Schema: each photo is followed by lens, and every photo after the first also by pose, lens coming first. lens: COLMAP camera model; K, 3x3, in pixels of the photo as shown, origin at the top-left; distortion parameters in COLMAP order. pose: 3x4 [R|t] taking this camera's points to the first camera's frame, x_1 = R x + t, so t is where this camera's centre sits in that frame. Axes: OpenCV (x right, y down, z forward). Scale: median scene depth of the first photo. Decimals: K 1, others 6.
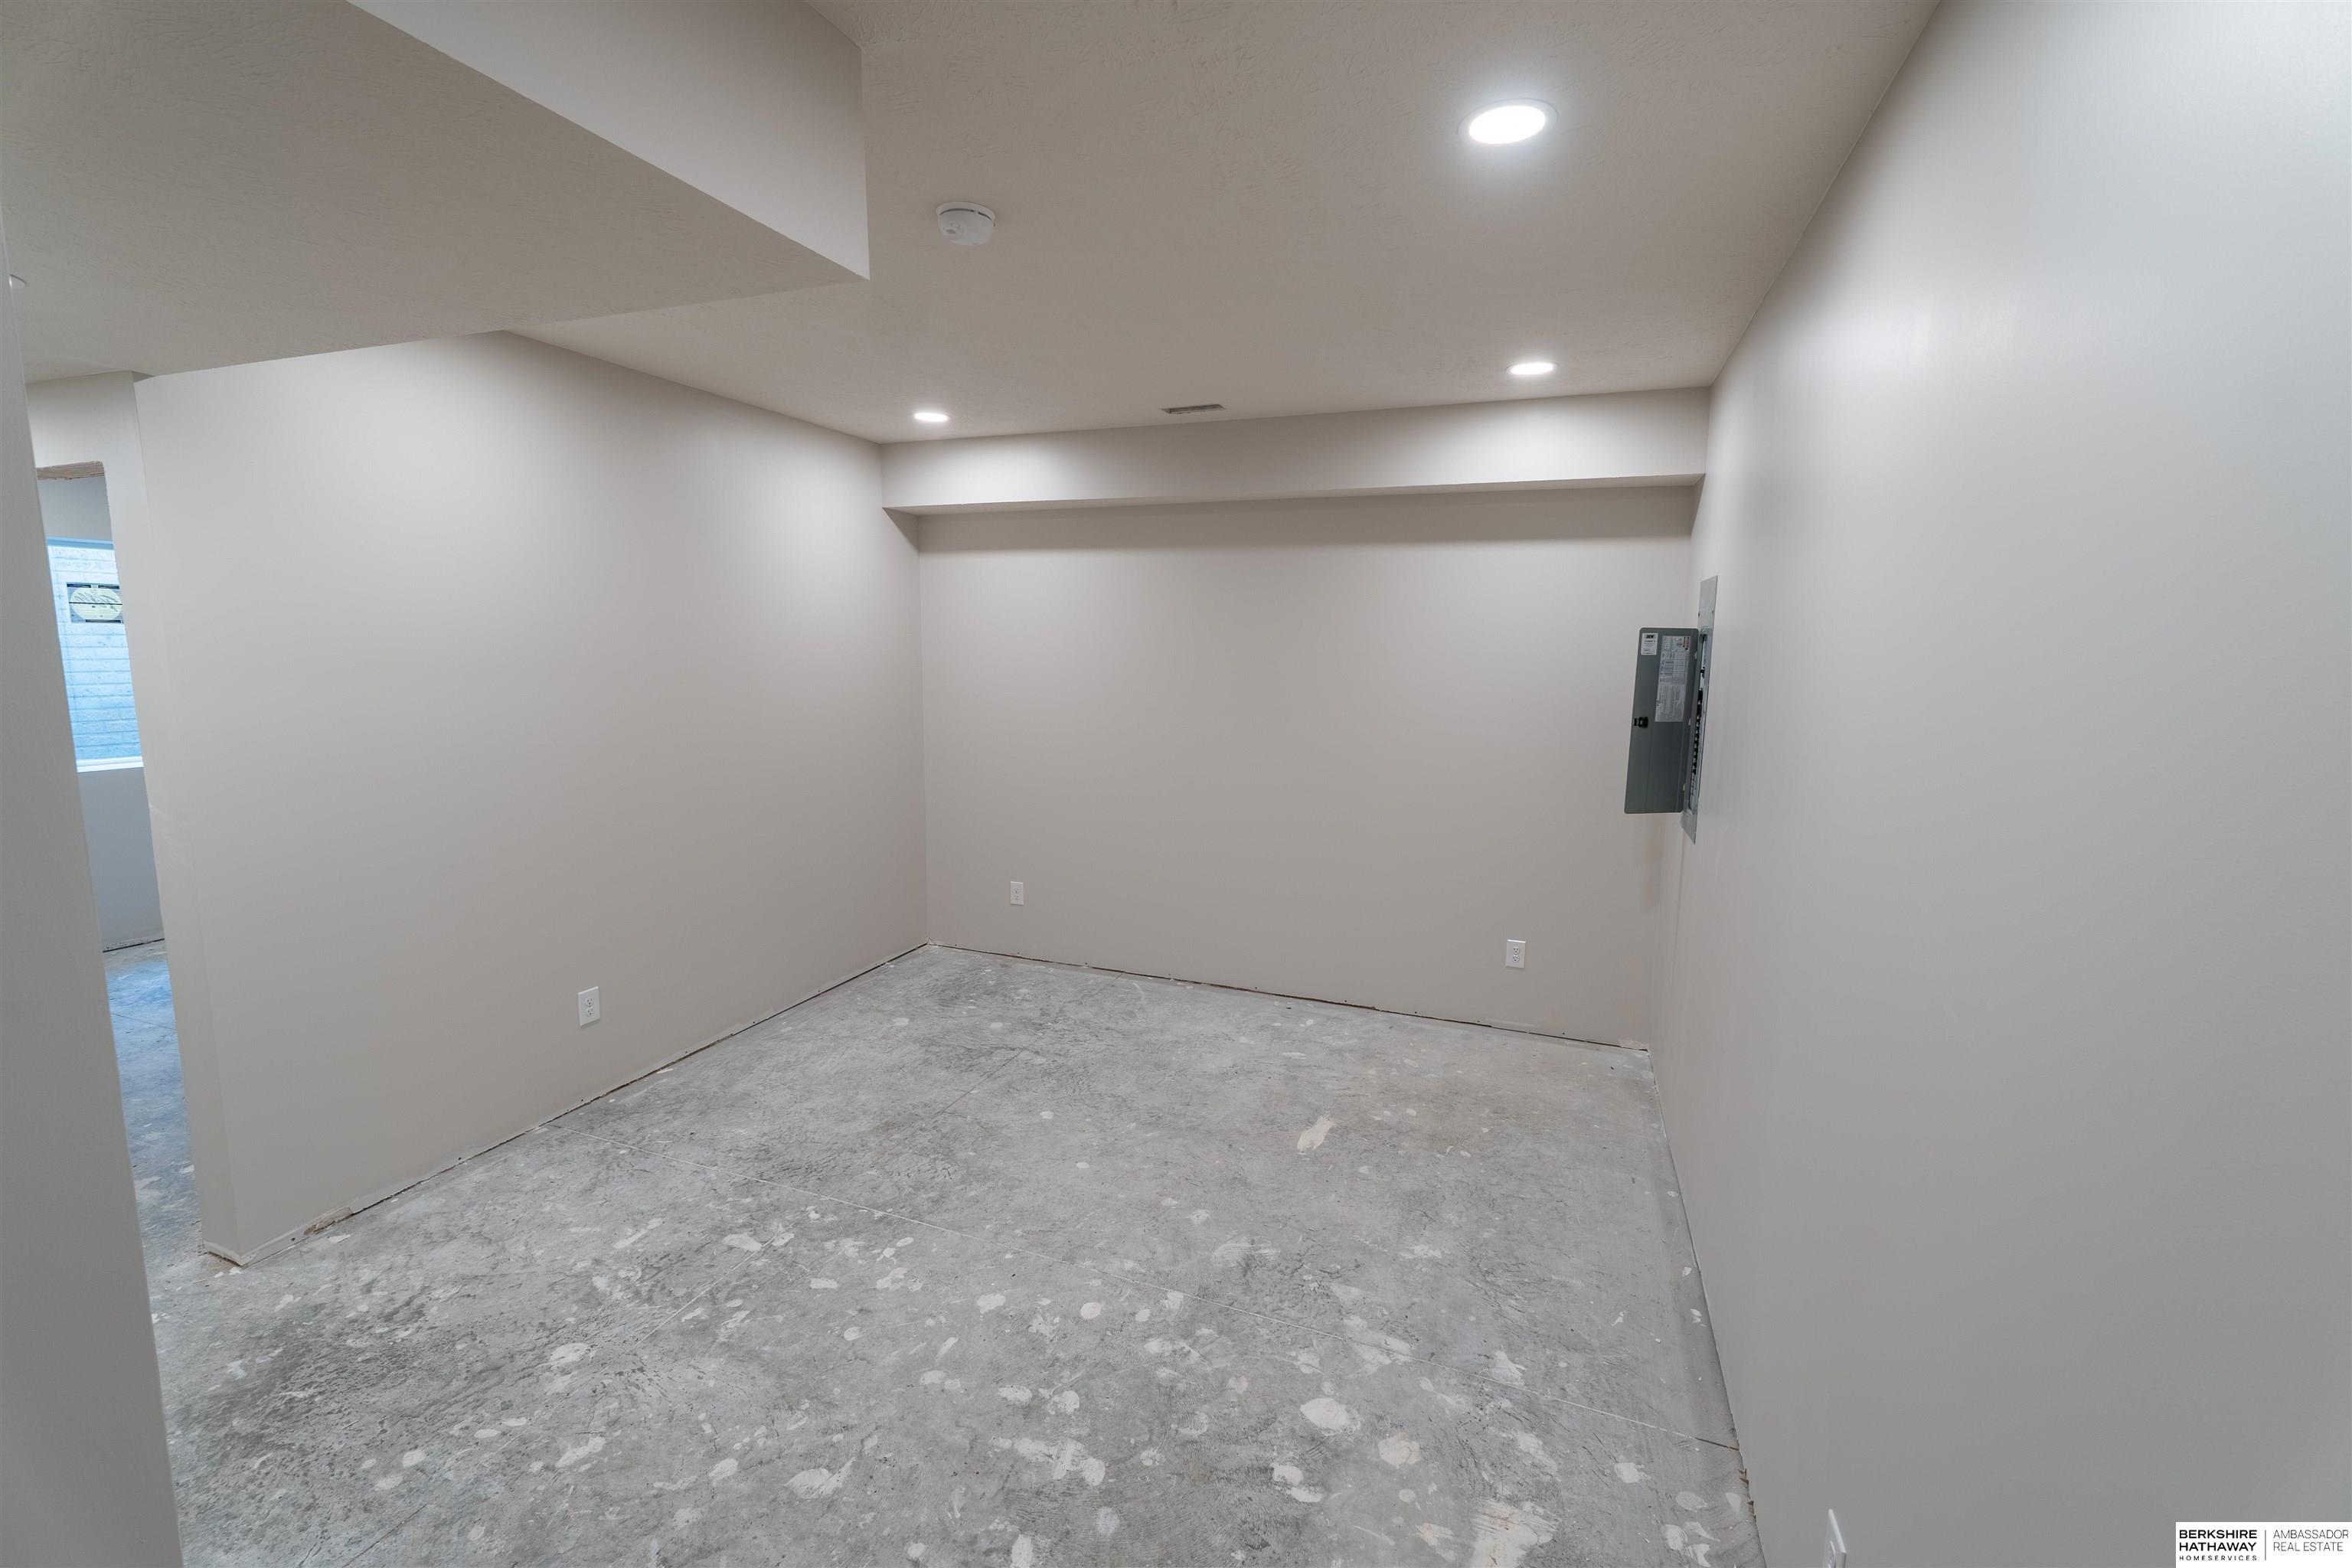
lens RADIAL K [[966.0, 0, 1176.0], [0, 966.0, 784.0], [0, 0, 1]] dist [0.004775, -0.000088]
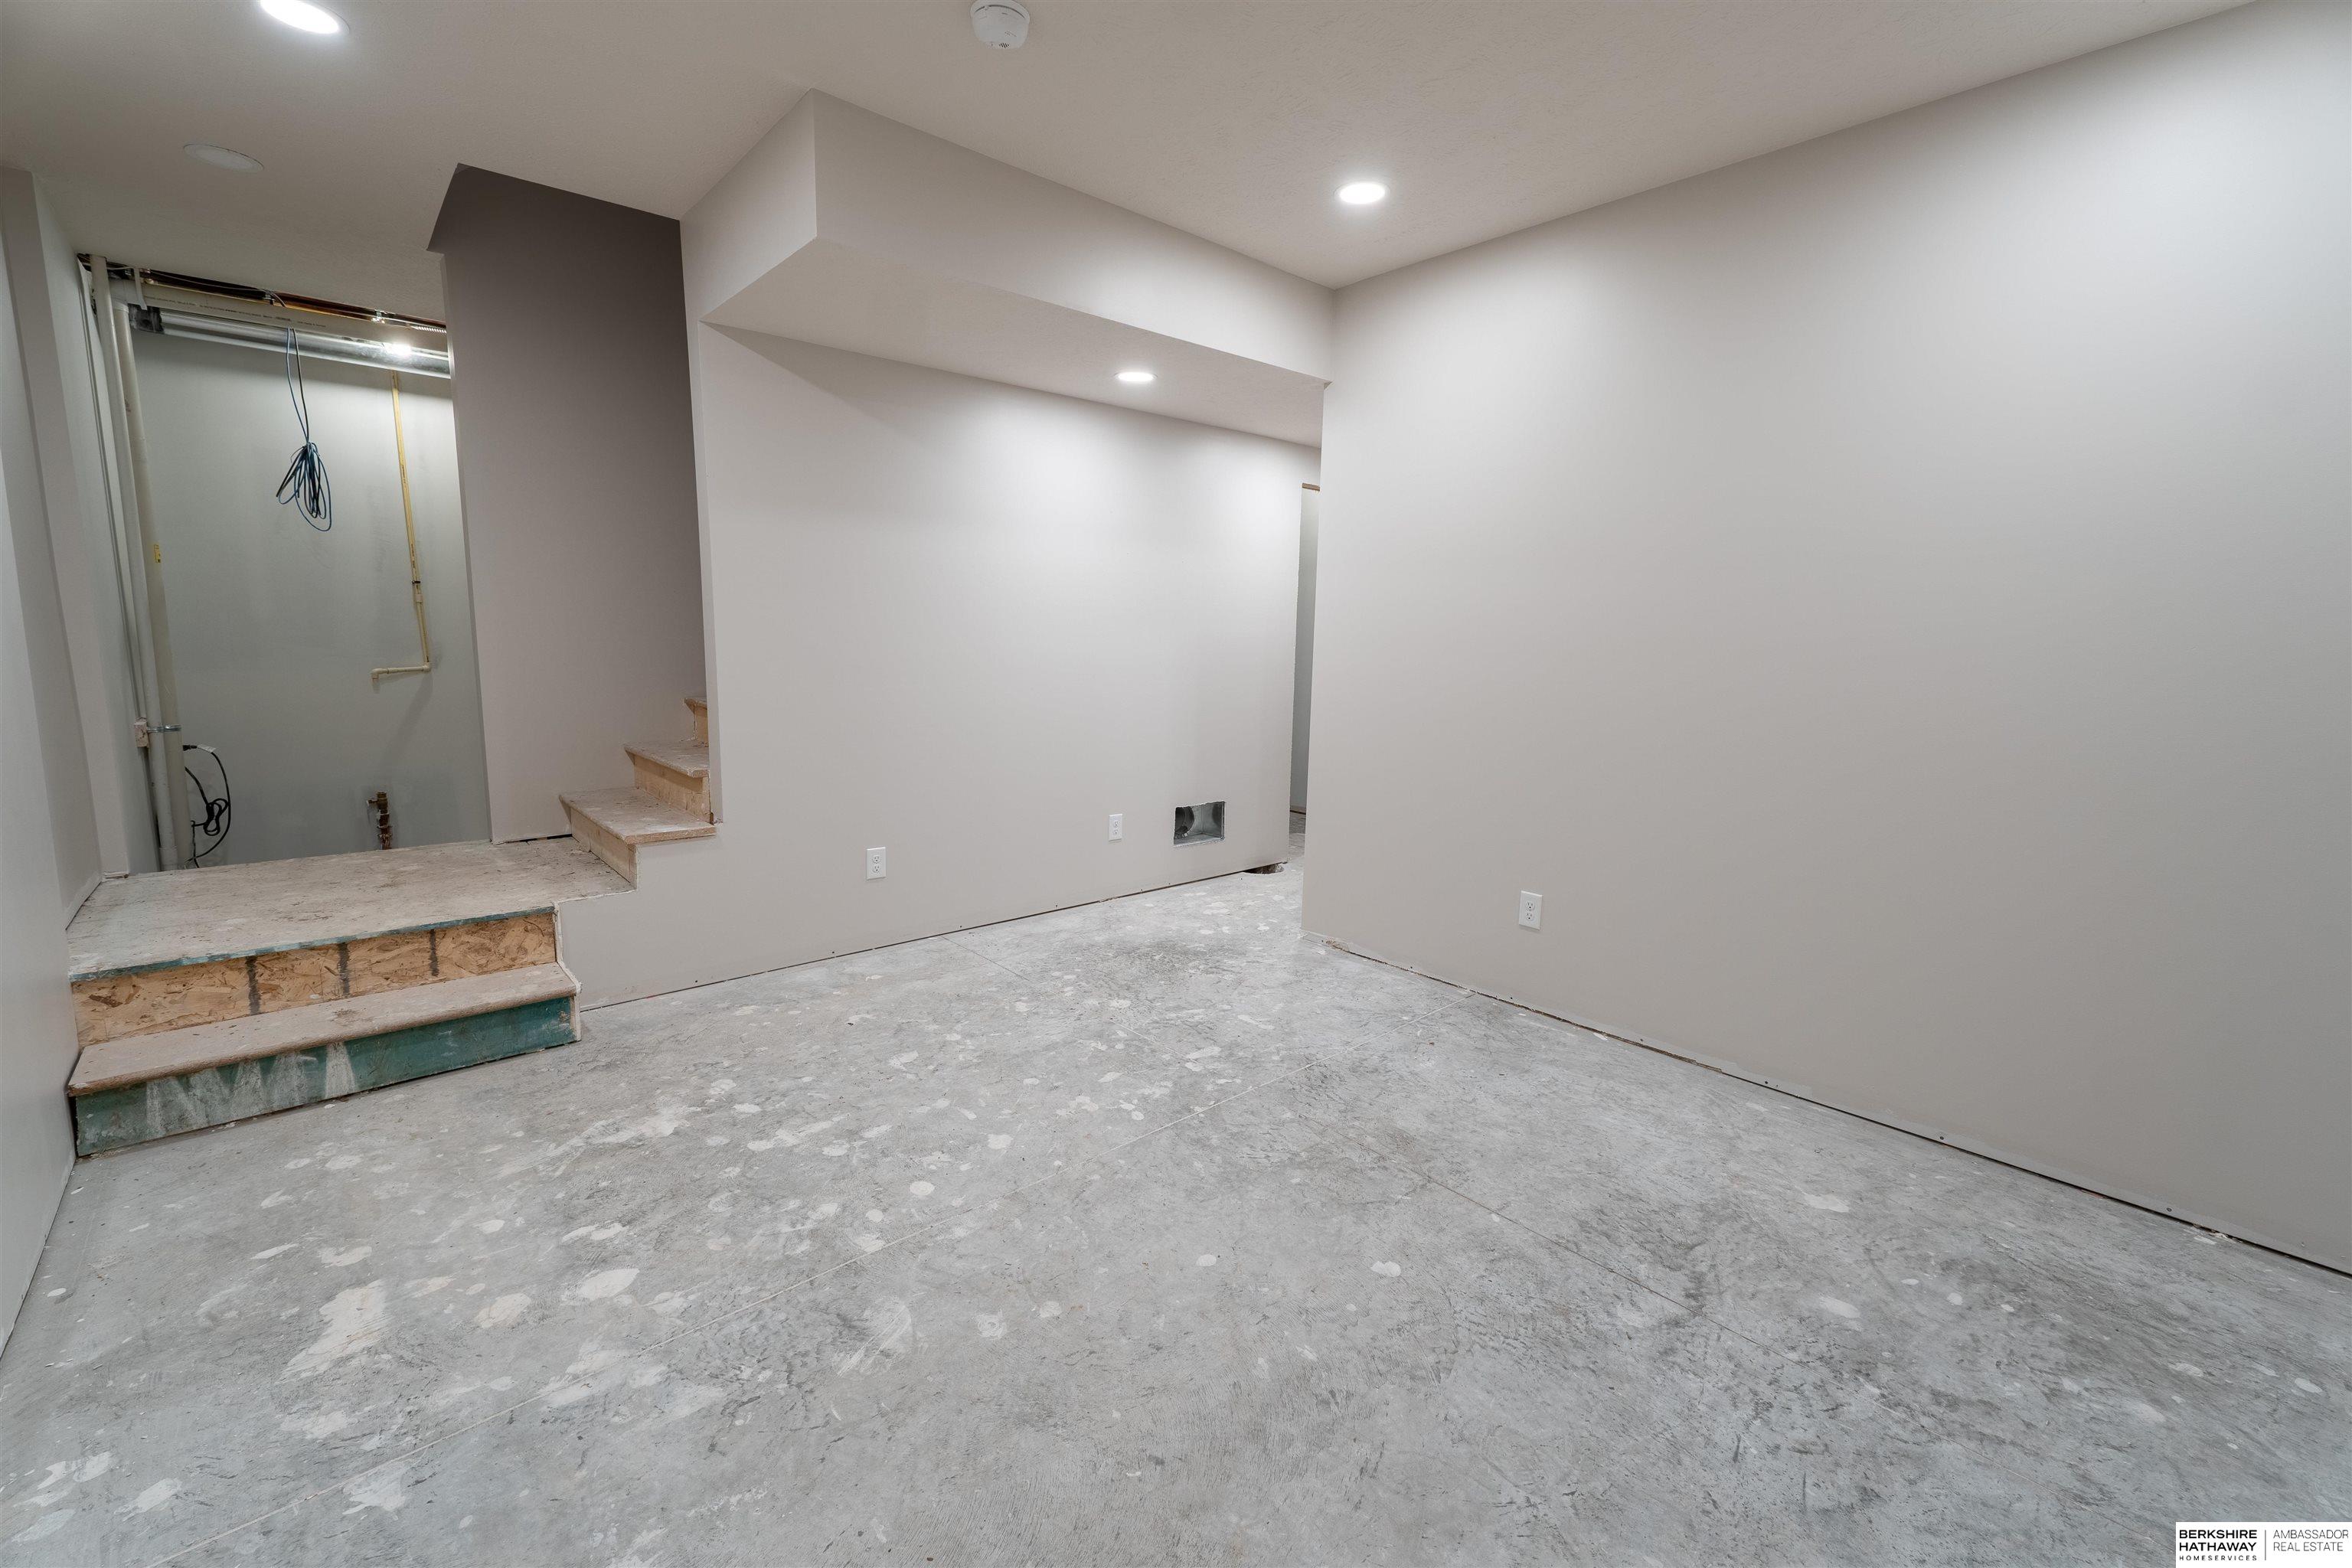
lens RADIAL K [[966.0, 0, 1176.0], [0, 966.0, 784.0], [0, 0, 1]] dist [0.004775, -0.000088]
pose [[-0.446834, 0.116777, -0.886962, 0.541275], [-0.157201, 0.965768, 0.206347, -0.053652], [0.880697, 0.231634, -0.413181, 1.411963]]
